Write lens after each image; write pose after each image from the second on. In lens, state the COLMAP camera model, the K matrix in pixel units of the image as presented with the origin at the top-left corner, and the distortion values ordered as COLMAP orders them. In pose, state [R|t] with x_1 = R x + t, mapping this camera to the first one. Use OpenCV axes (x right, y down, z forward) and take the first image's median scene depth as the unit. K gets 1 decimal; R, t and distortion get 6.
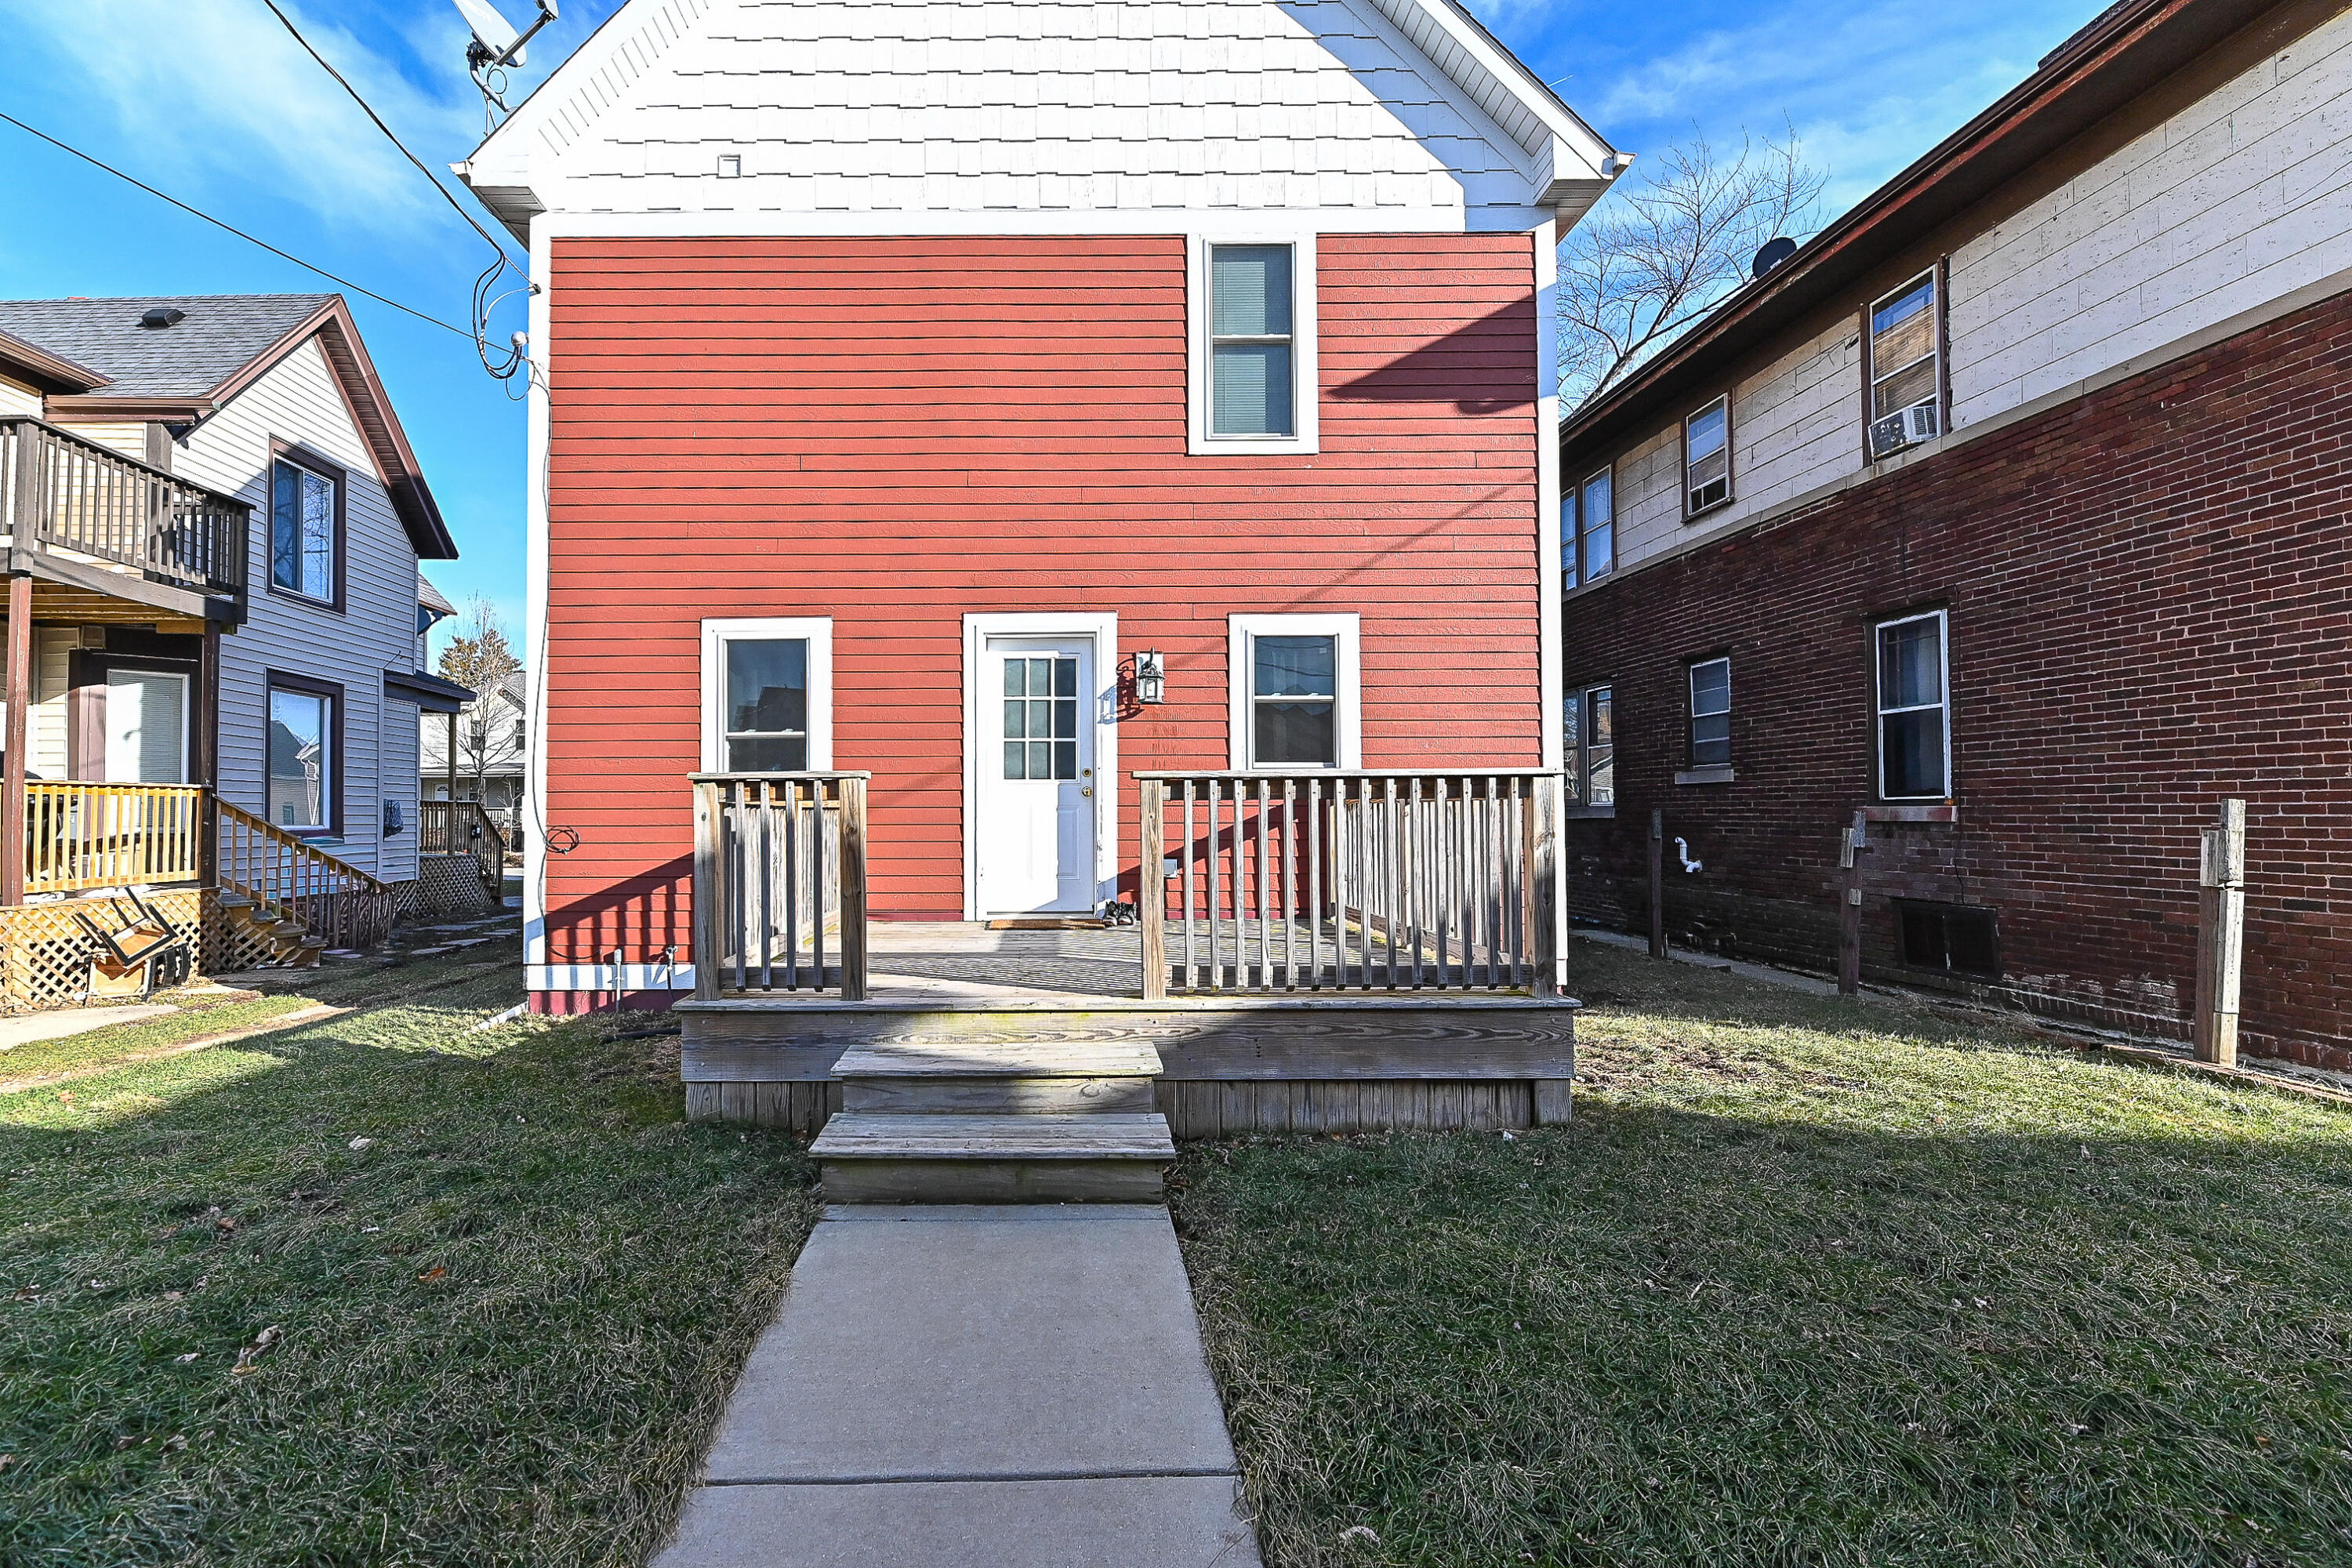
lens RADIAL K [[1005.3, 0, 1176.0], [0, 1005.3, 784.0], [0, 0, 1]] dist [-0.000770, -0.000199]
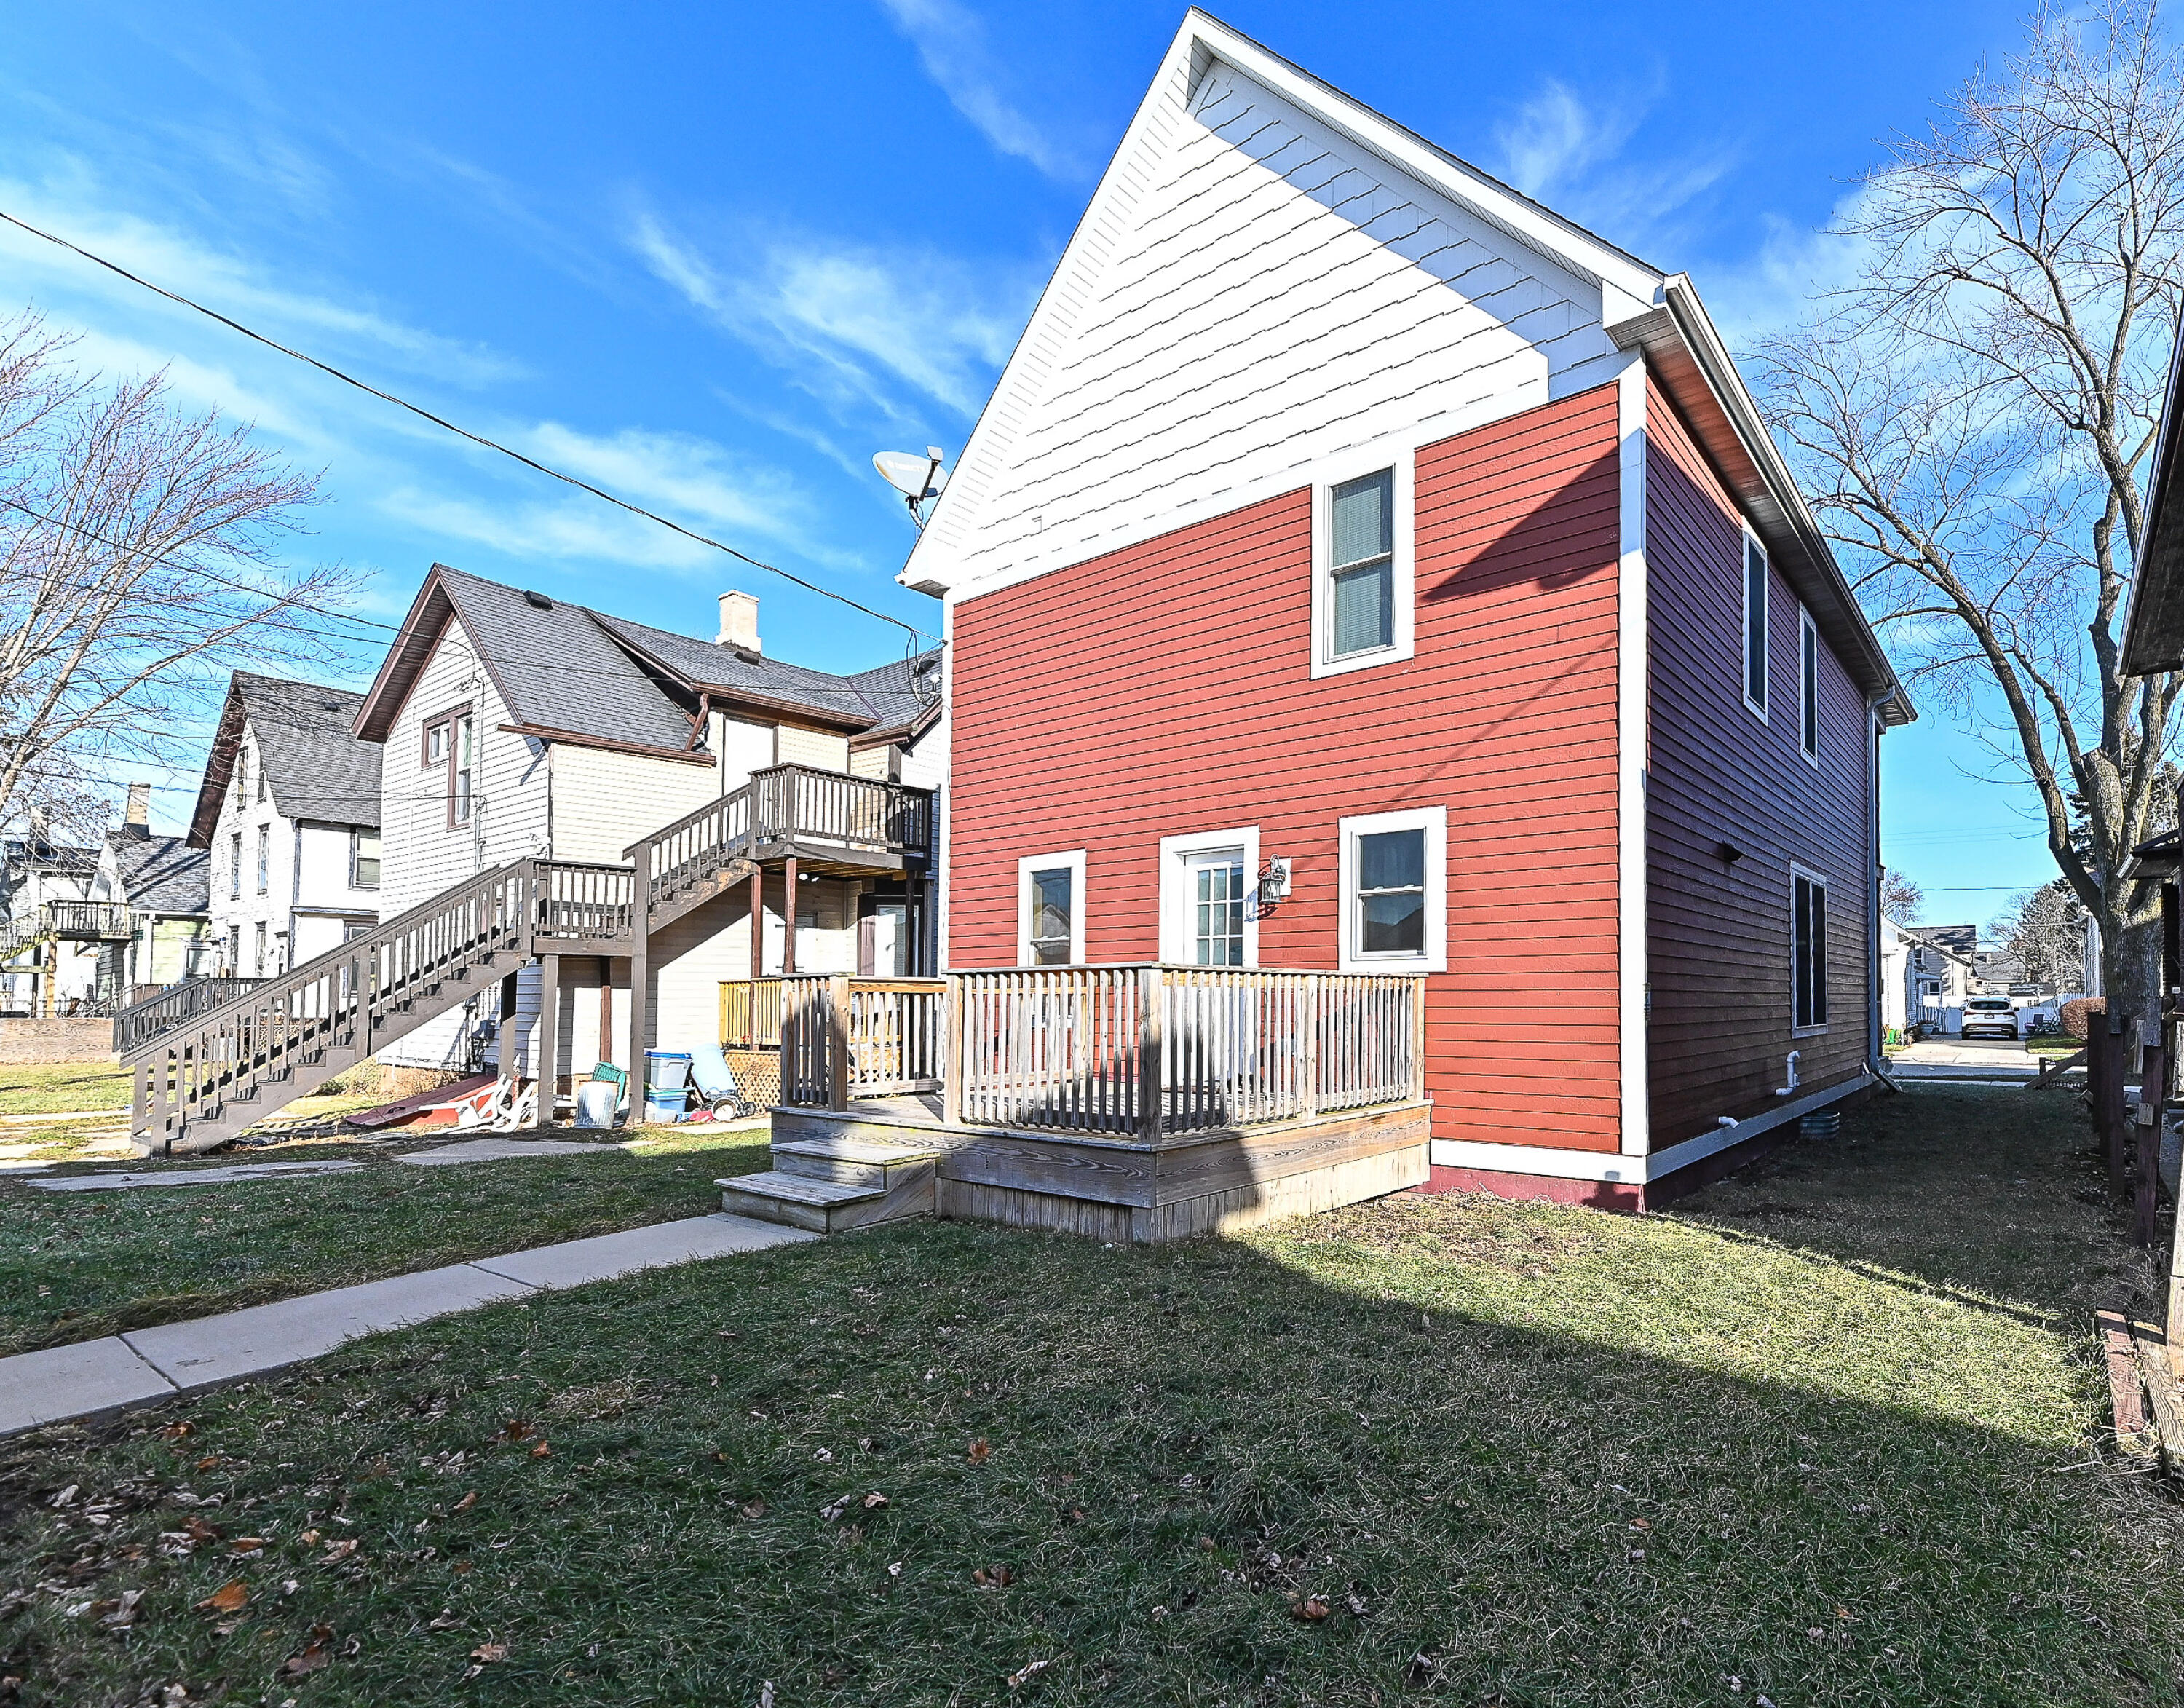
lens RADIAL K [[1092.2, 0, 1301.6], [0, 1092.2, 957.8], [0, 0, 1]] dist [-0.000786, -0.000198]
pose [[0.814339, -0.019769, -0.580052, 0.705749], [0.014399, 0.999800, -0.013860, 0.000692], [0.580210, 0.002935, 0.814461, -0.000956]]
